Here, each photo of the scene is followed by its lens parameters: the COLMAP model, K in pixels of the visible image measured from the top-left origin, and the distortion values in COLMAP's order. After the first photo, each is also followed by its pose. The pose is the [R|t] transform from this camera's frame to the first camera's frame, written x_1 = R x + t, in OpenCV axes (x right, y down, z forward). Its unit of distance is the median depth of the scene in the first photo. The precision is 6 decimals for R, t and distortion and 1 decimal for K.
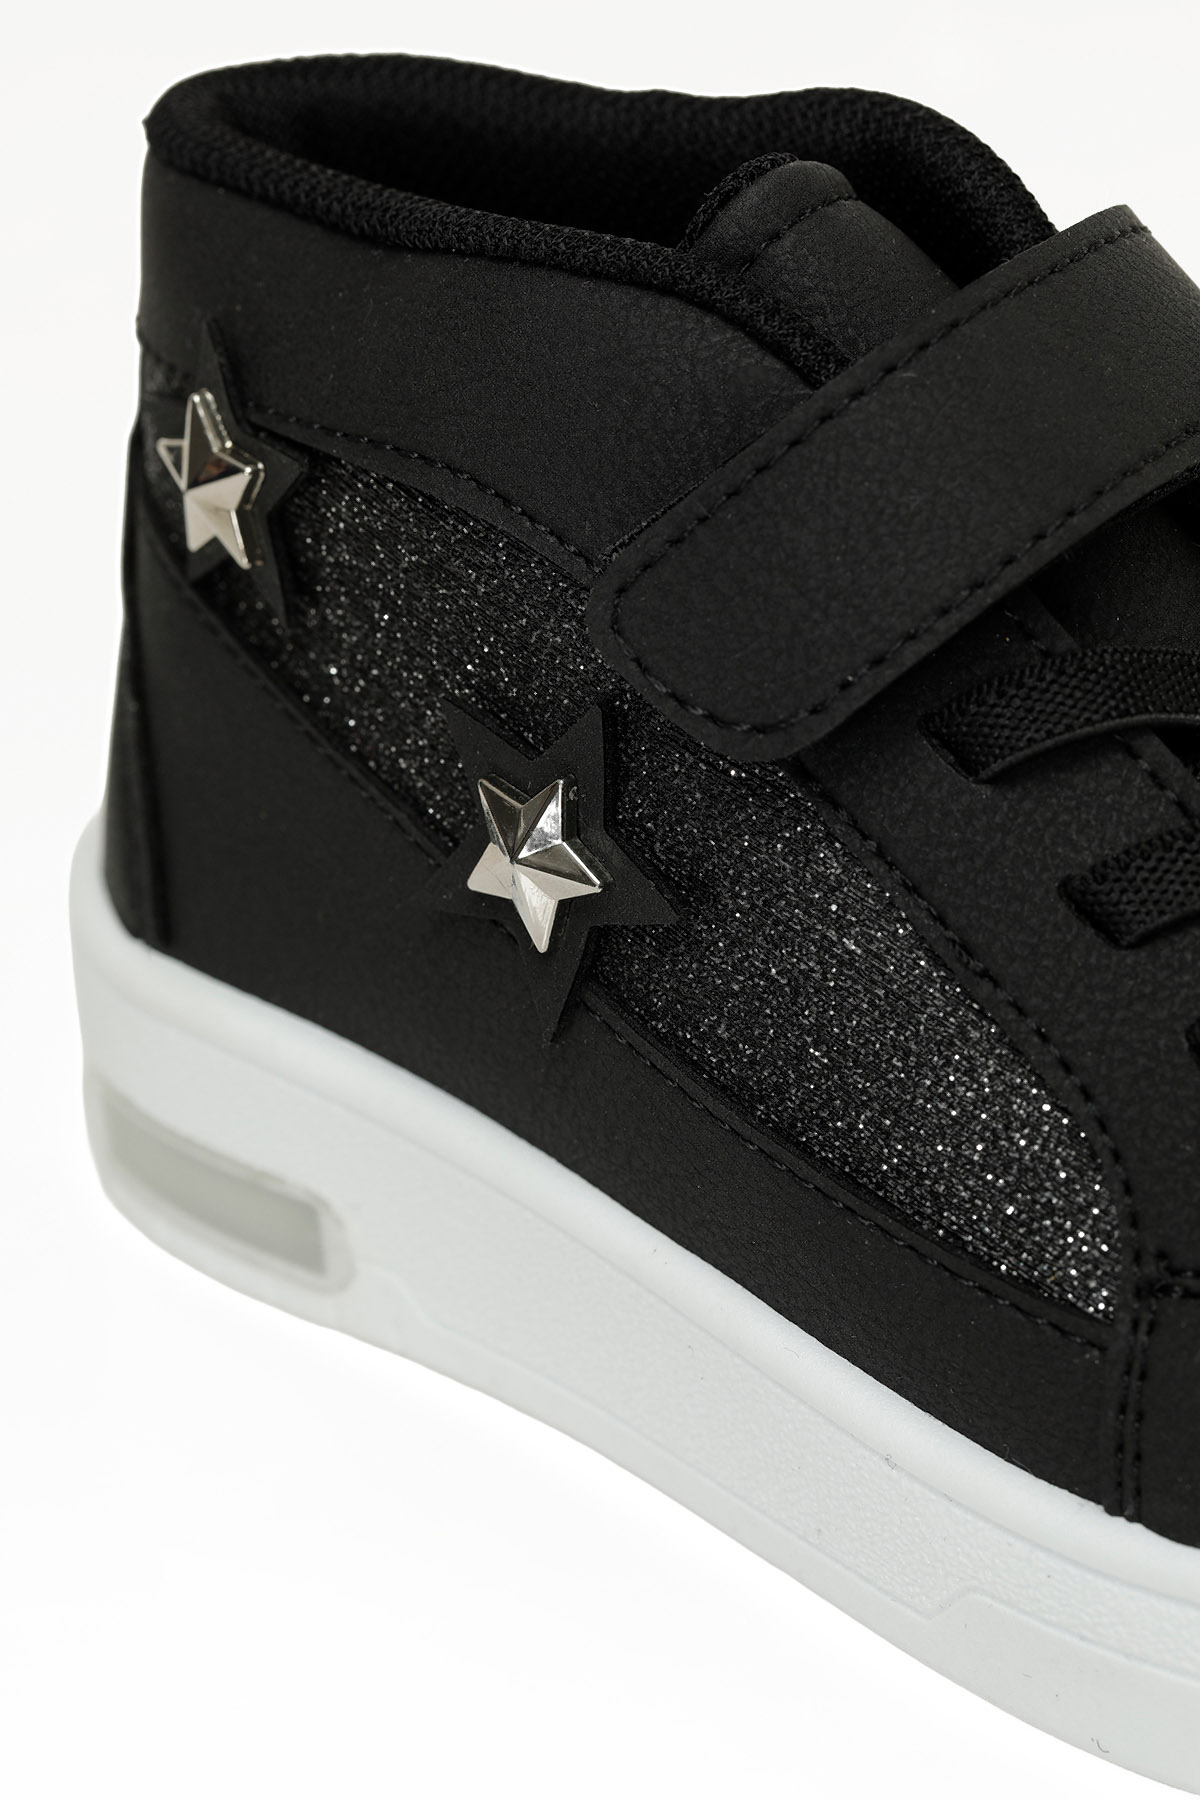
lens RADIAL K [[5522.1, 0, 600.0], [0, 5522.1, 900.0], [0, 0, 1]] dist [-0.098091, -0.510792]
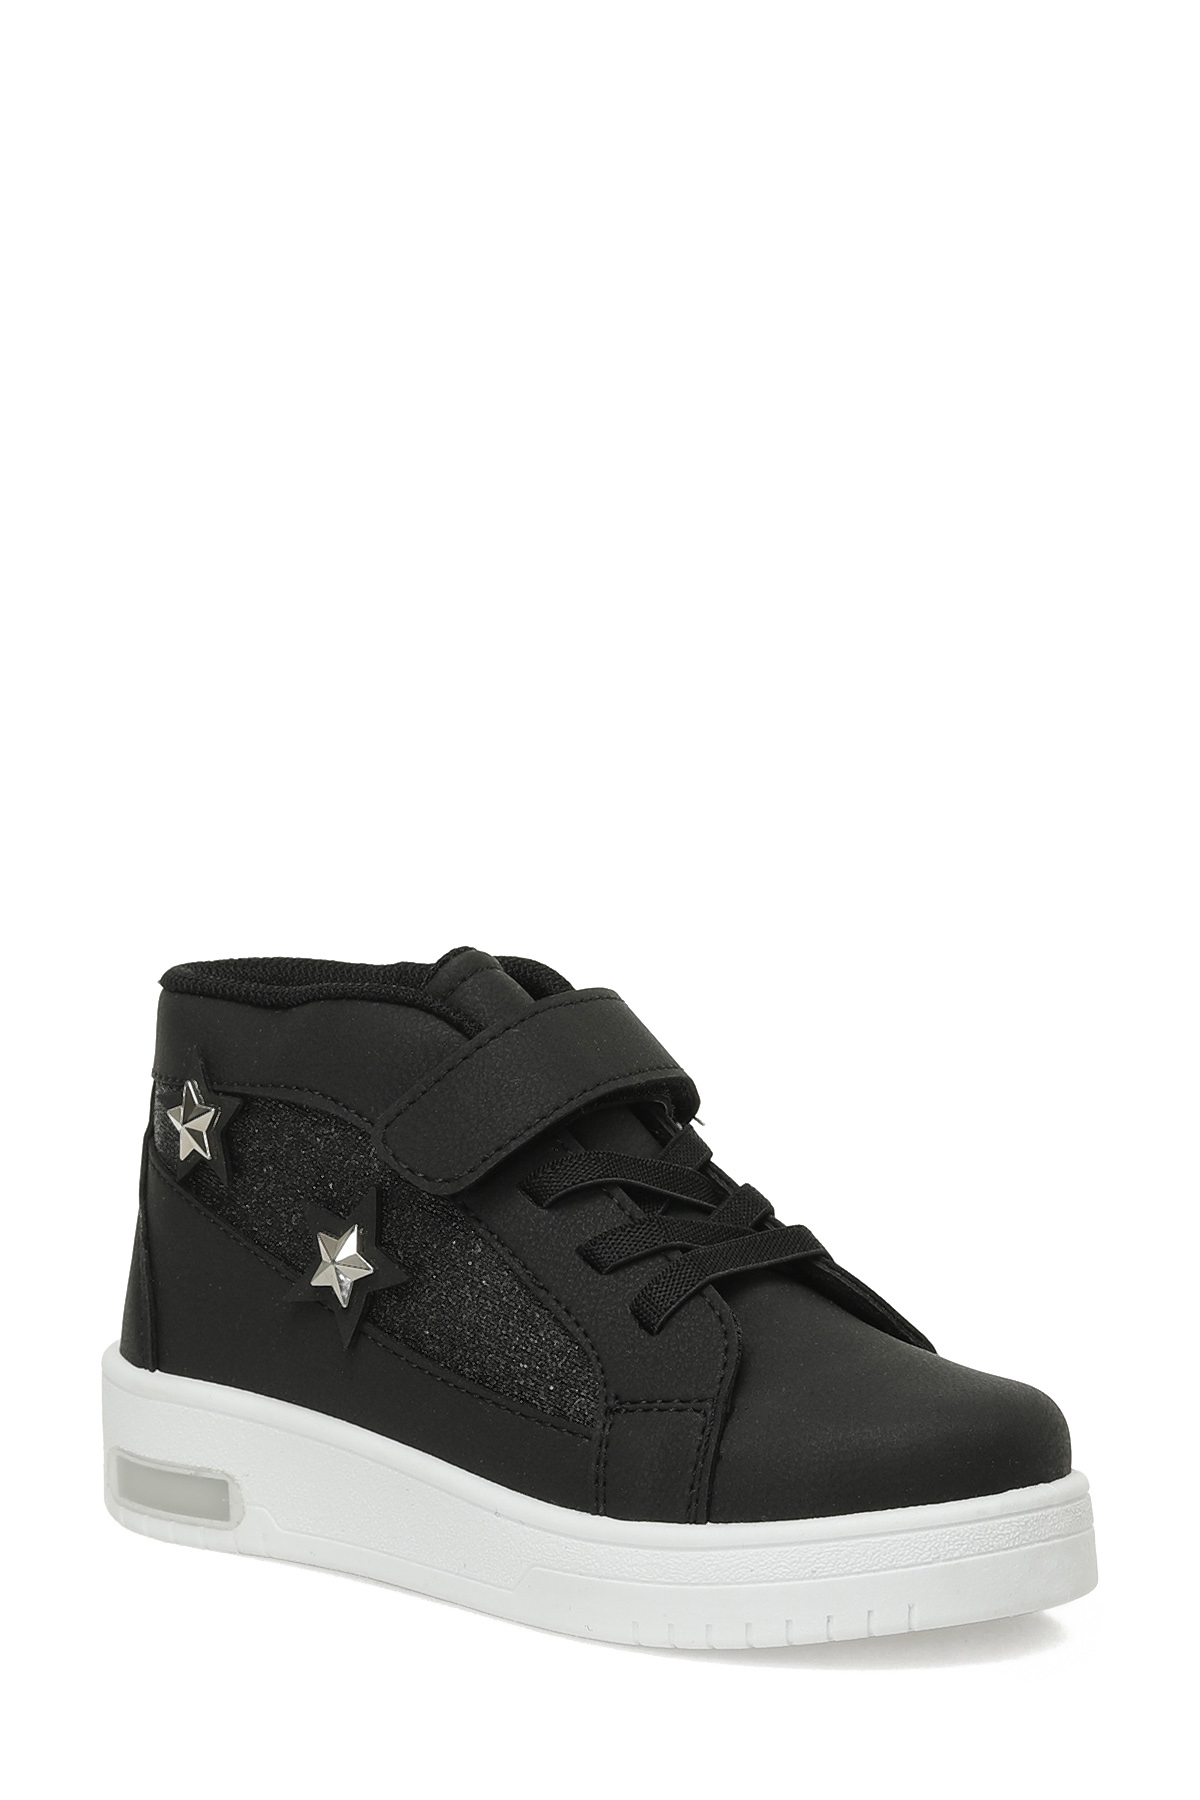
lens RADIAL K [[5522.1, 0, 600.0], [0, 5522.1, 900.0], [0, 0, 1]] dist [-0.098091, -0.510792]
pose [[0.998427, 0.033303, 0.045110, -0.014207], [-0.018764, 0.956572, -0.290892, 0.511856], [-0.052839, 0.289588, 0.955692, -1.193809]]
